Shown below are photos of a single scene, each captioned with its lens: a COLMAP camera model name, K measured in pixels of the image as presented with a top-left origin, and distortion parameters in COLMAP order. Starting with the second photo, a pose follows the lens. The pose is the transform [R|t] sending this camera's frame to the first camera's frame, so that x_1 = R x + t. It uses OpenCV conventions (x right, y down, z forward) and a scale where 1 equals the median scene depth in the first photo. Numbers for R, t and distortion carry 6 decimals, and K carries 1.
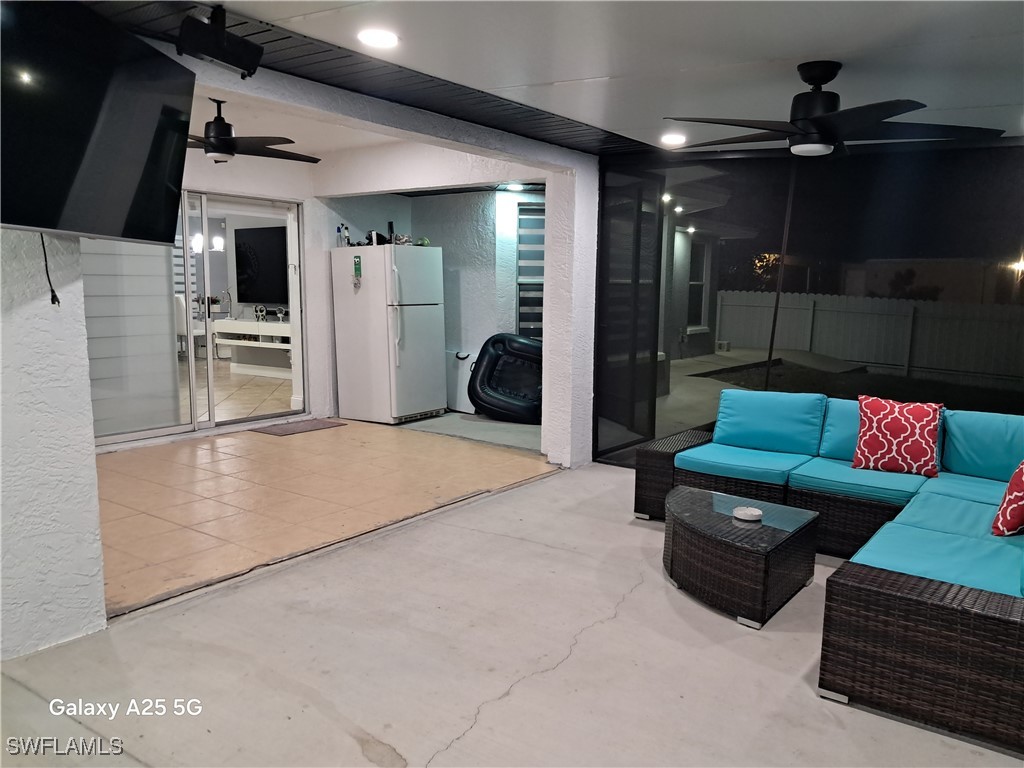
lens RADIAL K [[807.2, 0, 505.6], [0, 807.2, 388.3], [0, 0, 1]] dist [0.039743, -0.070839]
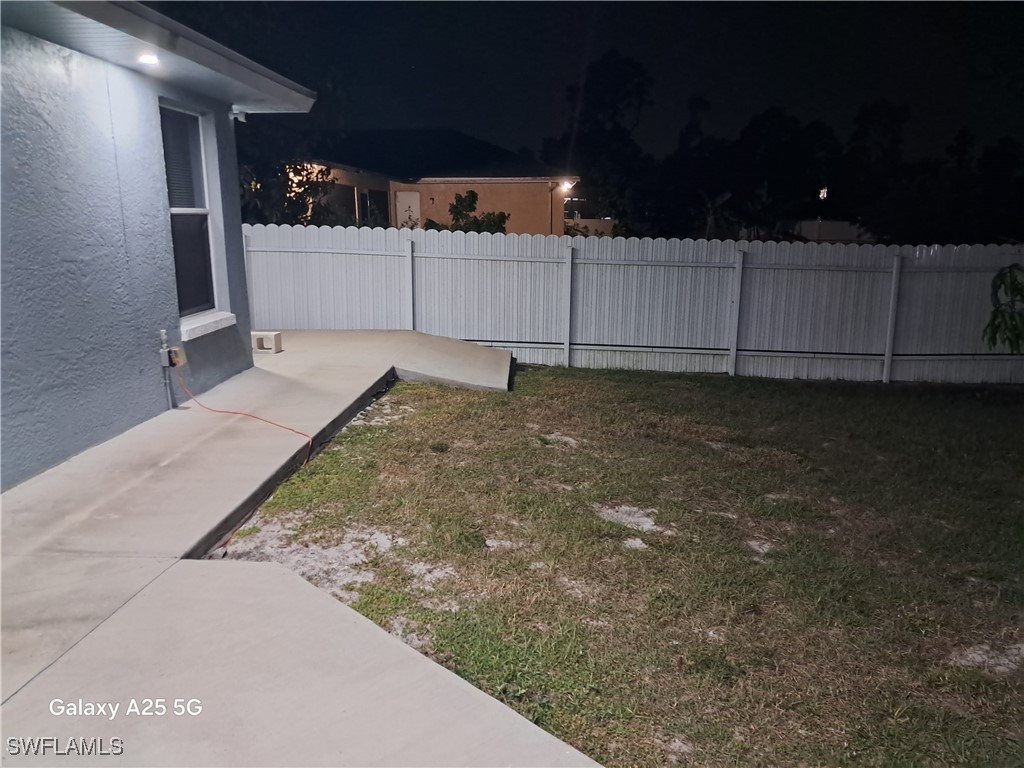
lens RADIAL K [[807.2, 0, 510.7], [0, 807.2, 382.7], [0, 0, 1]] dist [0.039743, -0.070839]
pose [[0.829655, -0.127632, 0.543491, 0.120156], [0.084925, 0.991040, 0.103092, -0.063383], [-0.551779, -0.039375, 0.833060, 0.500021]]
